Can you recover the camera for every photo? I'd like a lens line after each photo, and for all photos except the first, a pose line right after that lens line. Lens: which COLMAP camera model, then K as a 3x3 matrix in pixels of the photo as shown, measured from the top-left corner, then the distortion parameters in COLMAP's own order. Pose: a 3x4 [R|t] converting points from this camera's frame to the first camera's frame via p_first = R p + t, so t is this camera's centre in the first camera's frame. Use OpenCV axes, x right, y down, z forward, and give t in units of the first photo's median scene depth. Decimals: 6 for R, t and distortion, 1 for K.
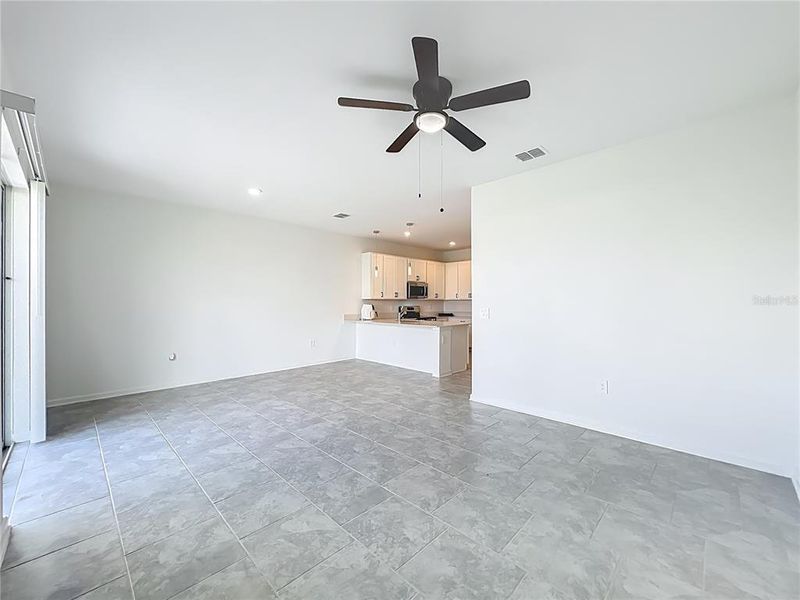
lens RADIAL K [[323.3, 0, 400.6], [0, 323.3, 300.9], [0, 0, 1]] dist [0.000714, -0.000772]
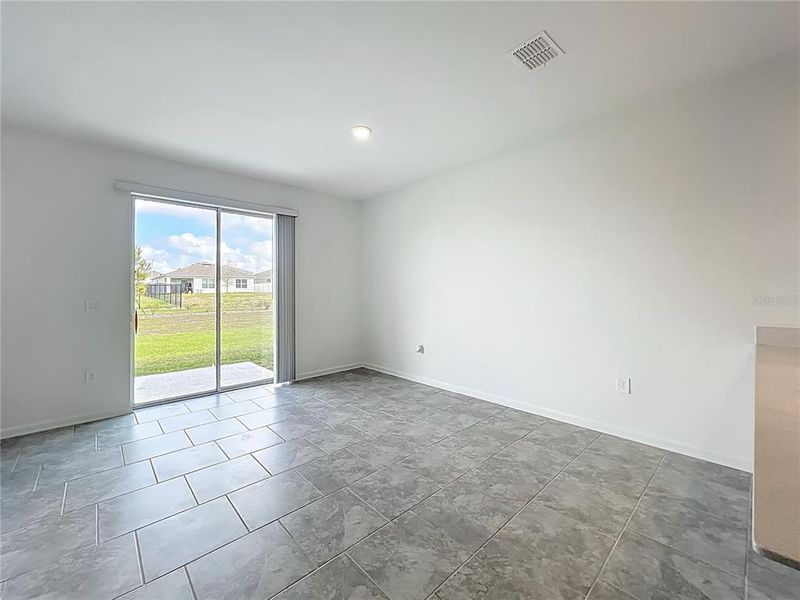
lens RADIAL K [[323.3, 0, 392.4], [0, 323.3, 296.7], [0, 0, 1]] dist [0.000714, -0.000772]
pose [[-0.049907, 0.018648, -0.998580, 0.154732], [0.011867, 0.999766, 0.018077, 0.003316], [0.998683, -0.010948, -0.050117, 0.695703]]
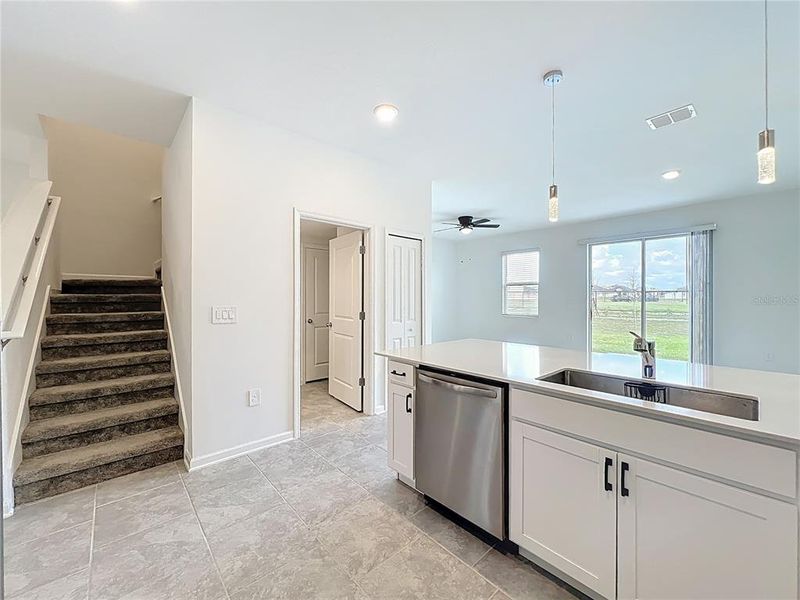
lens RADIAL K [[323.3, 0, 400.5], [0, 323.3, 297.6], [0, 0, 1]] dist [0.000714, -0.000772]
pose [[-0.997426, 0.002811, 0.071654, 0.146908], [0.002164, 0.999956, -0.009110, 0.009005], [-0.071677, -0.008931, -0.997388, 1.235623]]
